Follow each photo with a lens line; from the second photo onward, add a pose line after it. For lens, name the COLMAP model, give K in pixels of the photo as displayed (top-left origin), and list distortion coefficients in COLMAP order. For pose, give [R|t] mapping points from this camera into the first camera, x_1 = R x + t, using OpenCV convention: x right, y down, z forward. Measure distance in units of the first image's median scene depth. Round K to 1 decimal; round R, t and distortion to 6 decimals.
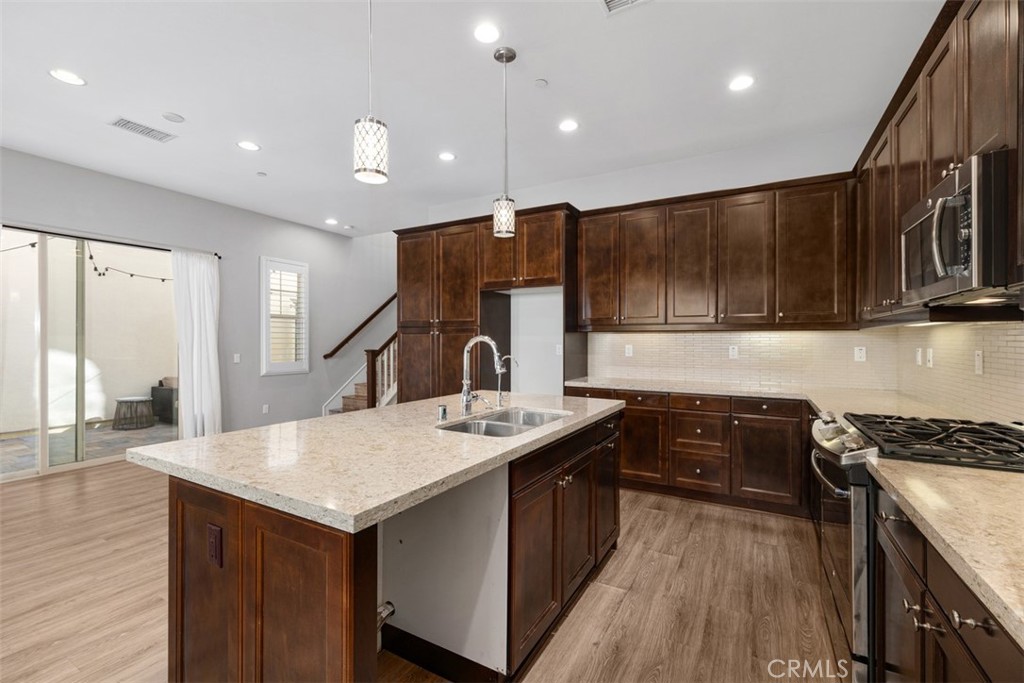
lens RADIAL K [[437.7, 0, 507.3], [0, 437.7, 341.1], [0, 0, 1]] dist [-0.001163, -0.000159]
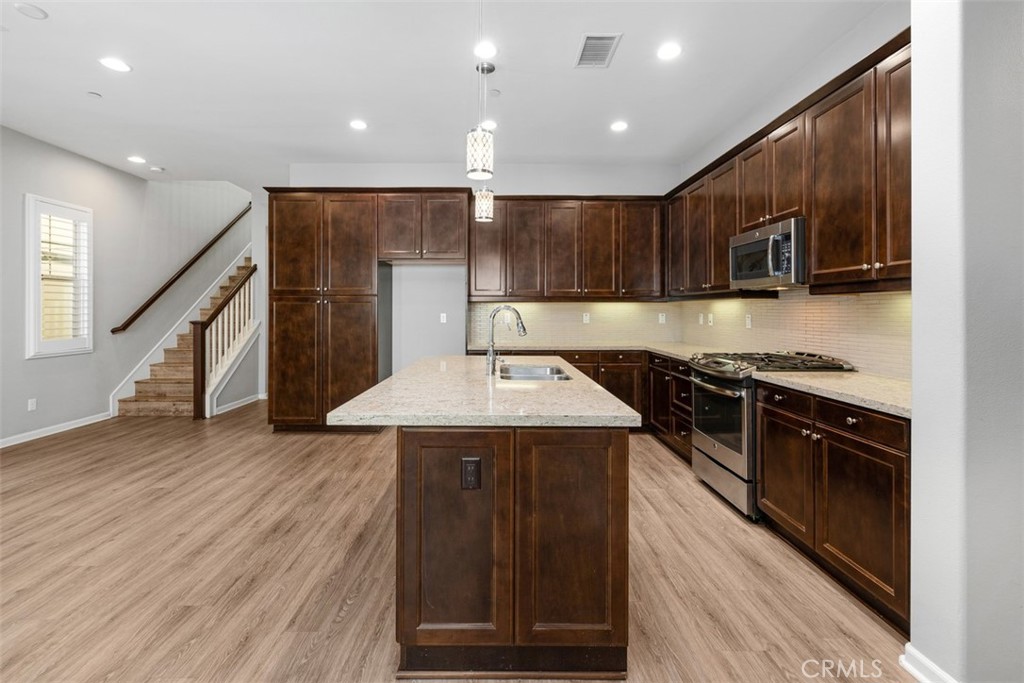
lens RADIAL K [[452.8, 0, 495.9], [0, 452.8, 309.3], [0, 0, 1]] dist [-0.000459, -0.000342]
pose [[0.869740, -0.001114, 0.493510, -0.336858], [0.002423, 0.999995, -0.002012, 0.000421], [-0.493505, 0.002946, 0.869738, -0.043166]]
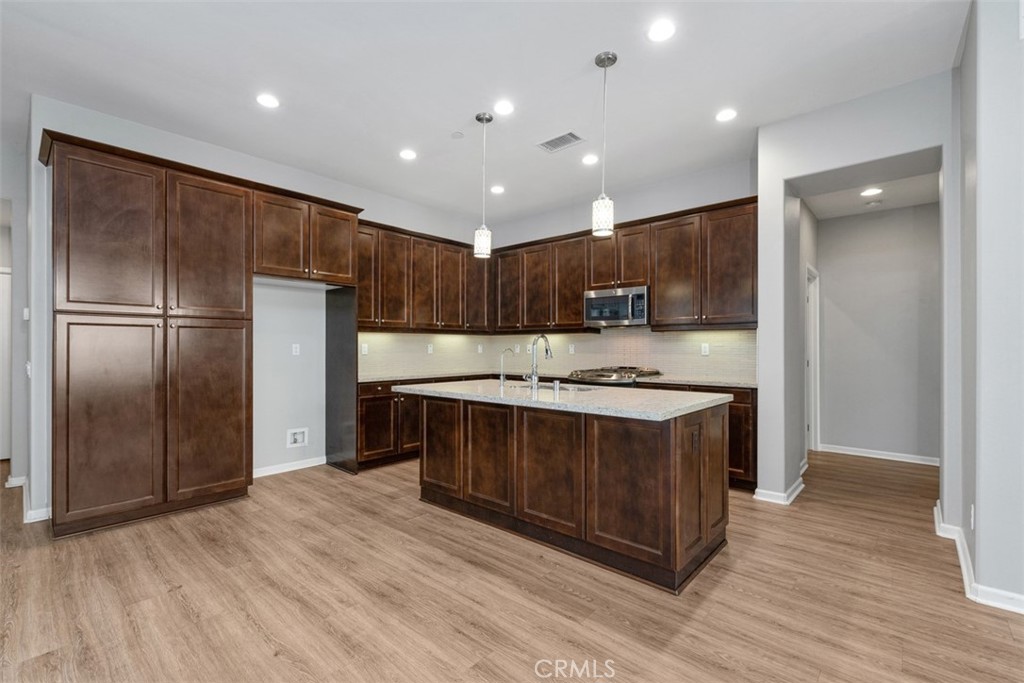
lens RADIAL K [[446.7, 0, 509.6], [0, 446.7, 347.1], [0, 0, 1]] dist [0.000828, -0.000026]
pose [[0.215081, -0.003443, 0.976590, -0.741184], [0.001096, 0.999994, 0.003284, 0.012639], [-0.976596, 0.000364, 0.215083, 0.369018]]
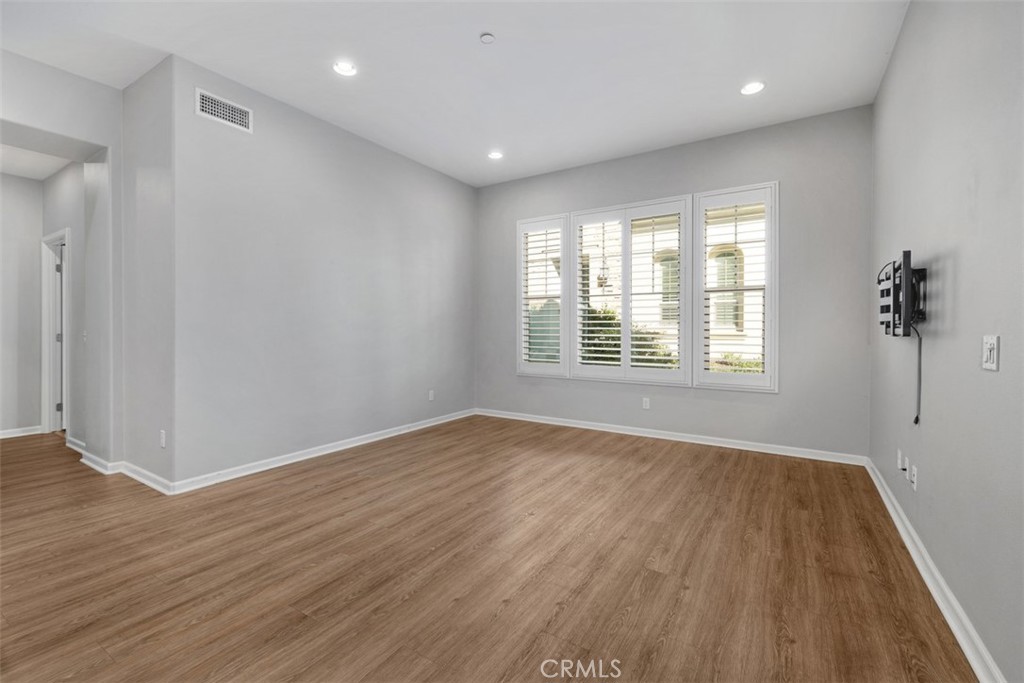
lens RADIAL K [[443.4, 0, 510.4], [0, 443.4, 330.3], [0, 0, 1]] dist [0.000081, -0.000009]
pose [[-0.998838, -0.005925, 0.047822, -0.706351], [-0.005842, 0.999981, 0.001874, 0.033795], [-0.047832, 0.001592, -0.998854, 0.628245]]
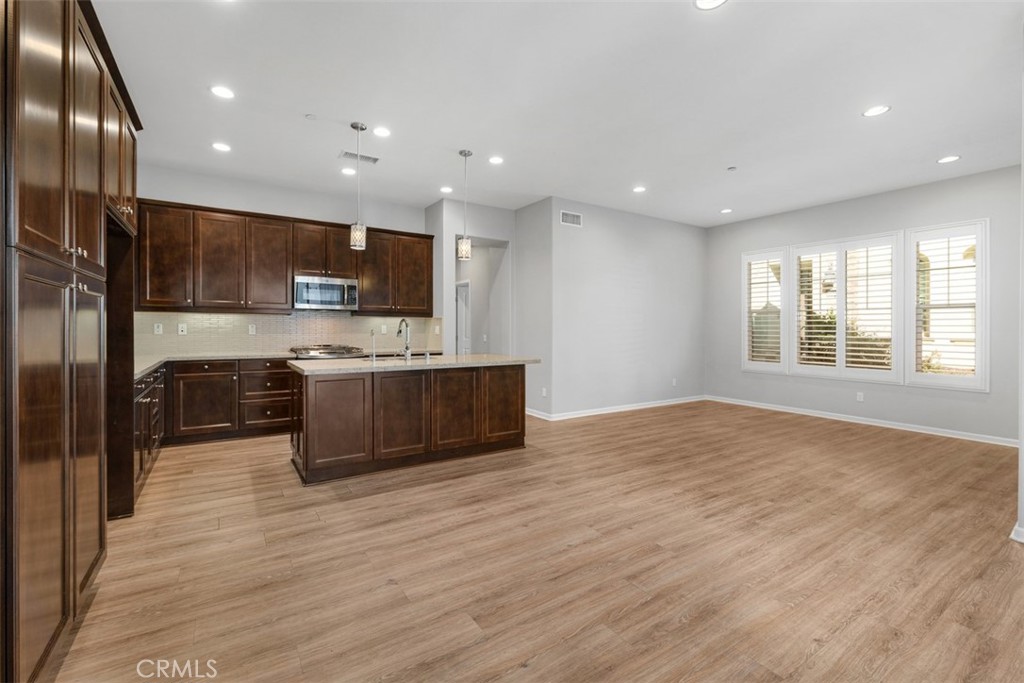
lens RADIAL K [[443.4, 0, 510.4], [0, 443.4, 330.3], [0, 0, 1]] dist [0.000081, -0.000009]
pose [[-0.887254, -0.010644, 0.461158, -0.661946], [-0.008564, 0.999942, 0.006602, 0.010450], [-0.461201, 0.001908, -0.887294, 1.205540]]
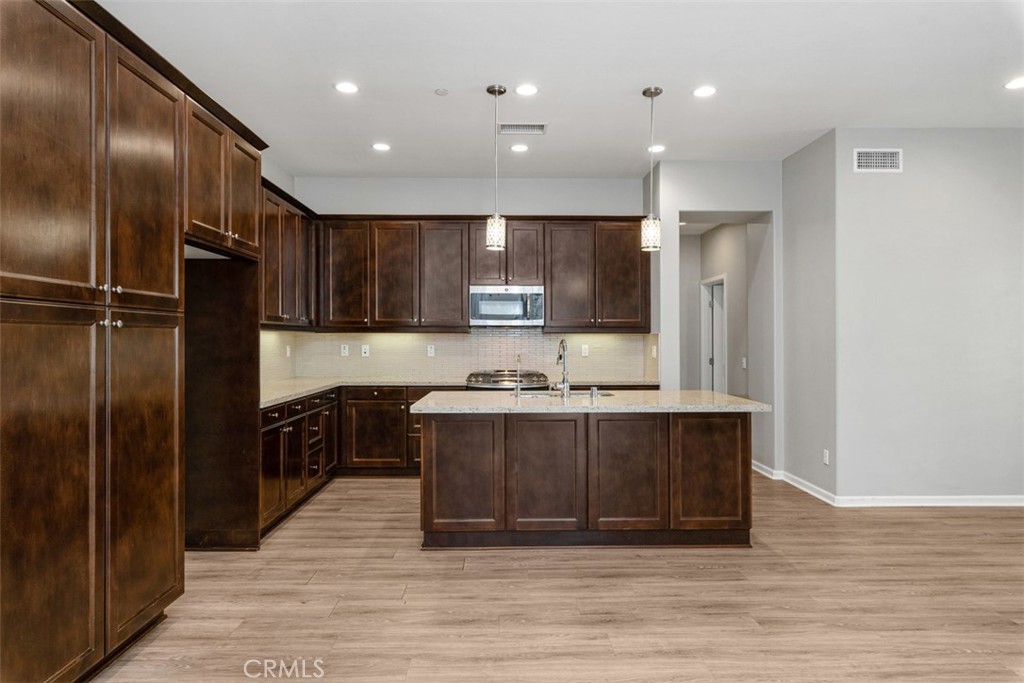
lens RADIAL K [[596.8, 0, 510.9], [0, 596.8, 337.8], [0, 0, 1]] dist [0.001262, 0.001848]
pose [[-0.508956, -0.001239, 0.860792, -0.776236], [-0.002346, 0.999997, 0.000052, -0.008371], [-0.860789, -0.001993, -0.508957, 1.010294]]
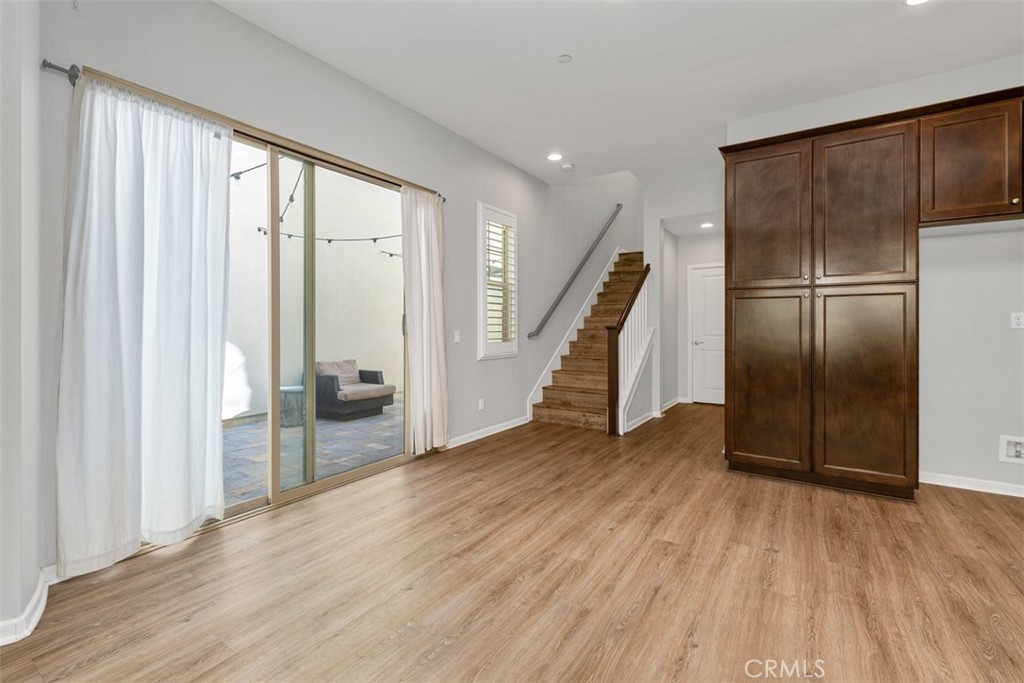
lens RADIAL K [[446.8, 0, 507.2], [0, 446.8, 326.3], [0, 0, 1]] dist [0.001126, 0.000100]
pose [[0.997002, -0.002909, -0.077315, -0.595254], [0.002925, 0.999996, 0.000091, 0.027108], [0.077315, -0.000317, 0.997007, 0.309760]]
